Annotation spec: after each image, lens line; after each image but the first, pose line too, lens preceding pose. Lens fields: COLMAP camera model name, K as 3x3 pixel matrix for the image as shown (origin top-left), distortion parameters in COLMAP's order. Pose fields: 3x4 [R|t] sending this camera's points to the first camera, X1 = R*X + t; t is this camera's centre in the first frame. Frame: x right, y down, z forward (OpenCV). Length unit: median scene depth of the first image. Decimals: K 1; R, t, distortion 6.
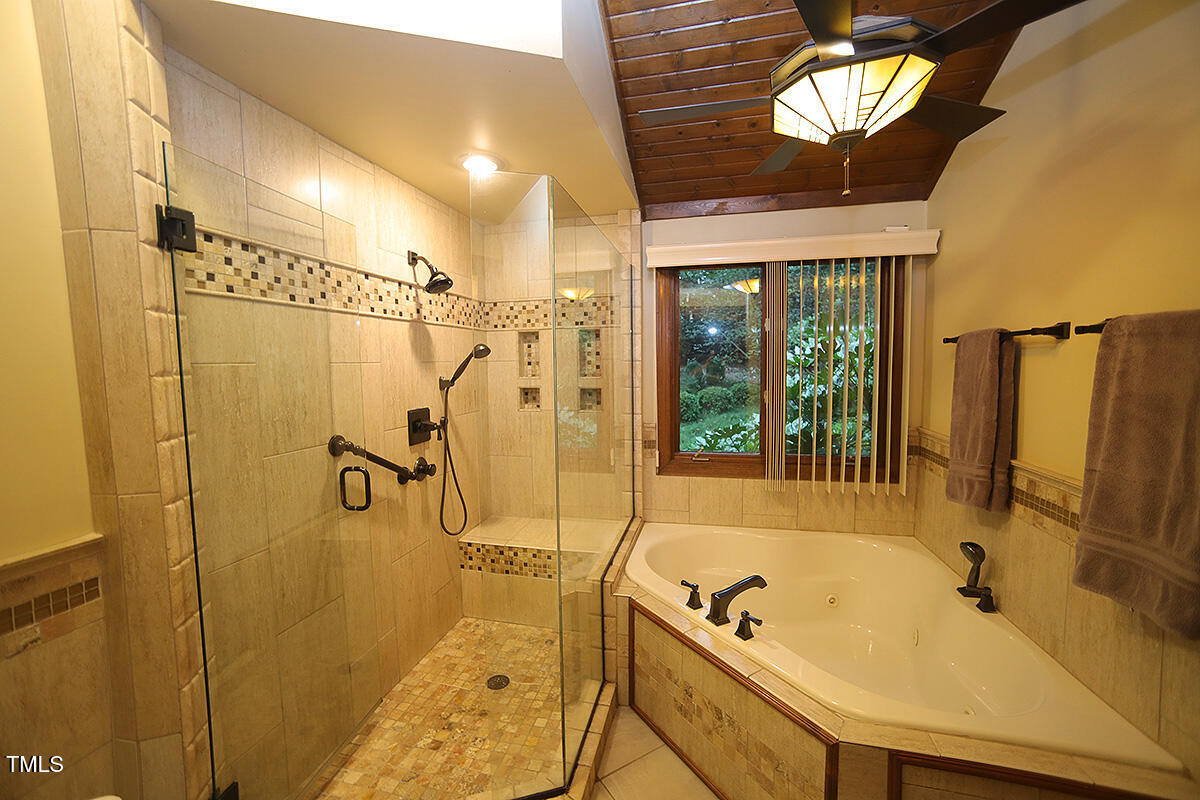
lens RADIAL K [[480.2, 0, 600.0], [0, 480.2, 400.0], [0, 0, 1]] dist [-0.045290, 0.000334]
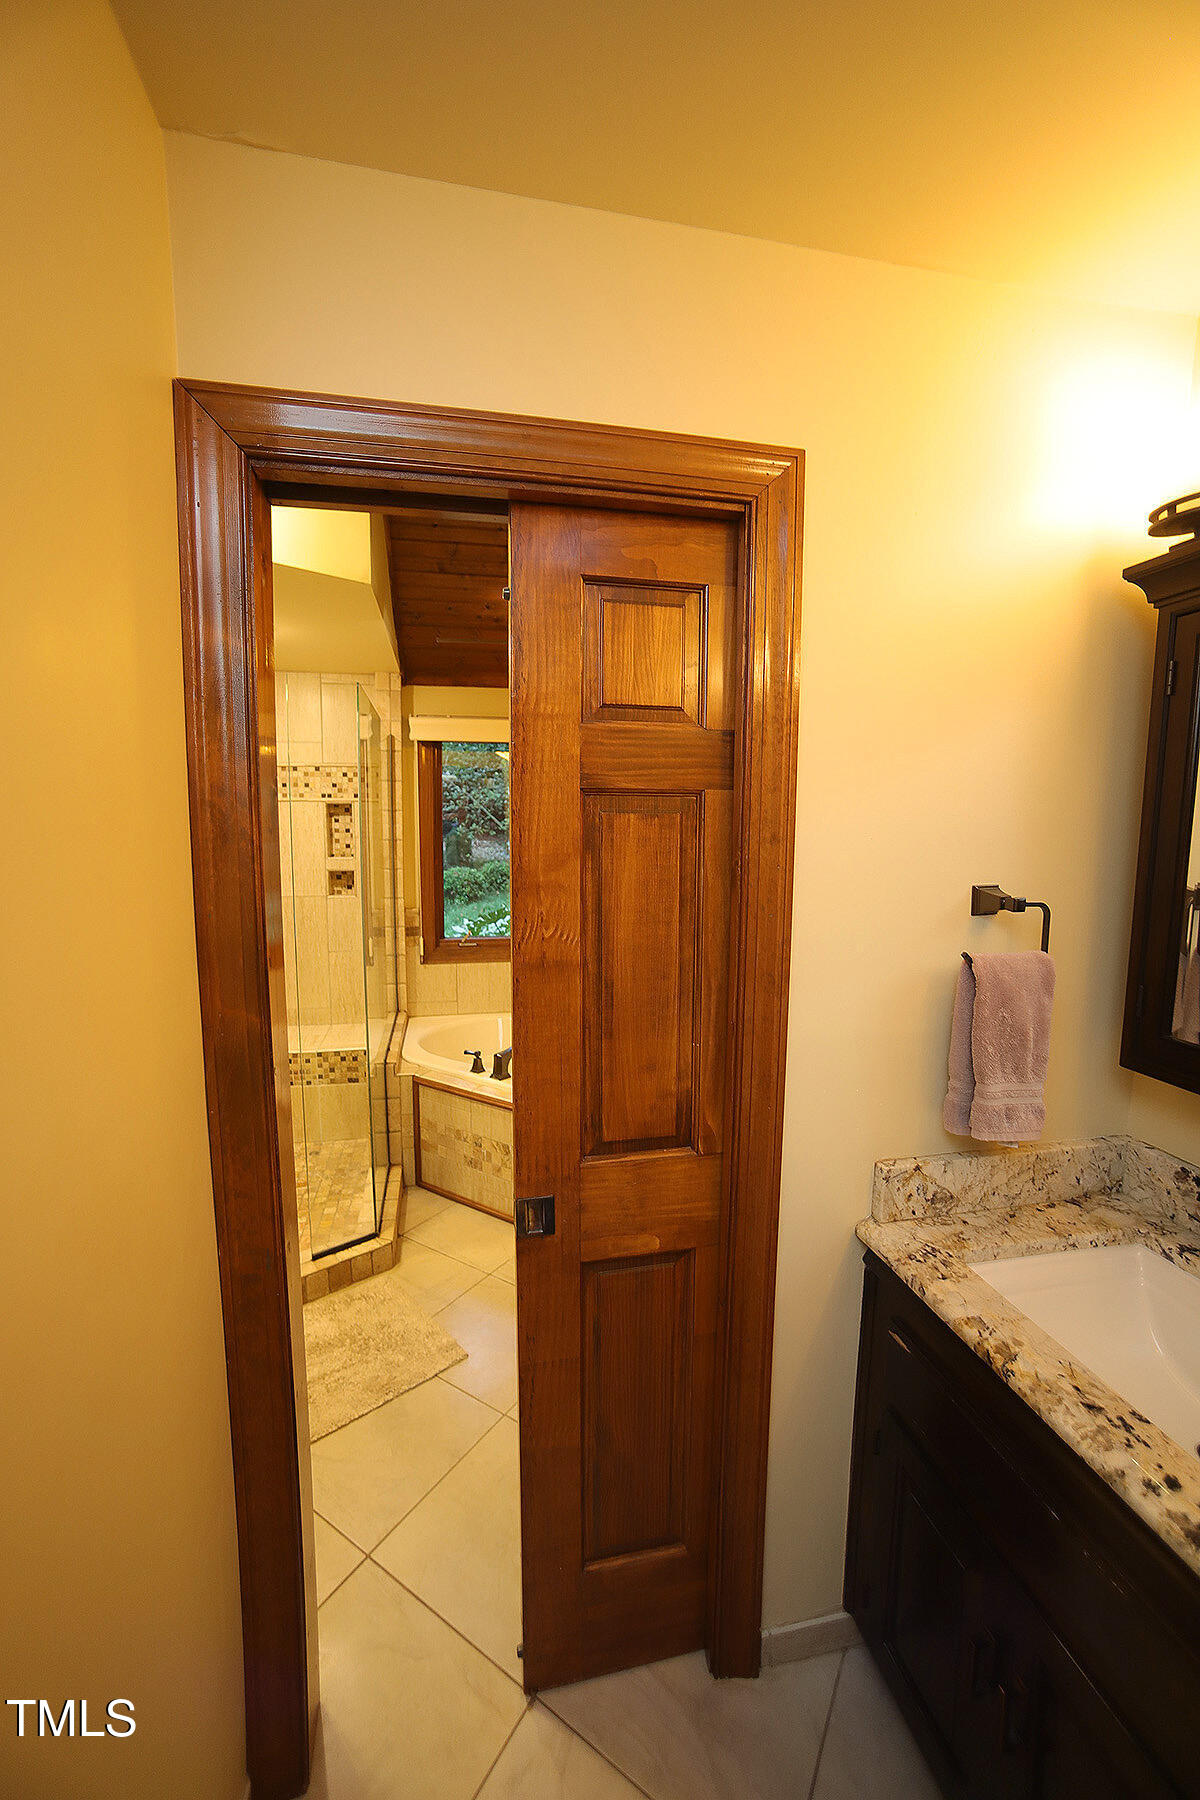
lens RADIAL K [[720.4, 0, 600.0], [0, 720.4, 900.0], [0, 0, 1]] dist [-0.045290, 0.000334]
pose [[0.904747, -0.026607, 0.425118, -0.157885], [0.019086, 0.999577, 0.021942, 0.009949], [-0.425522, -0.011738, 0.904872, -0.399100]]
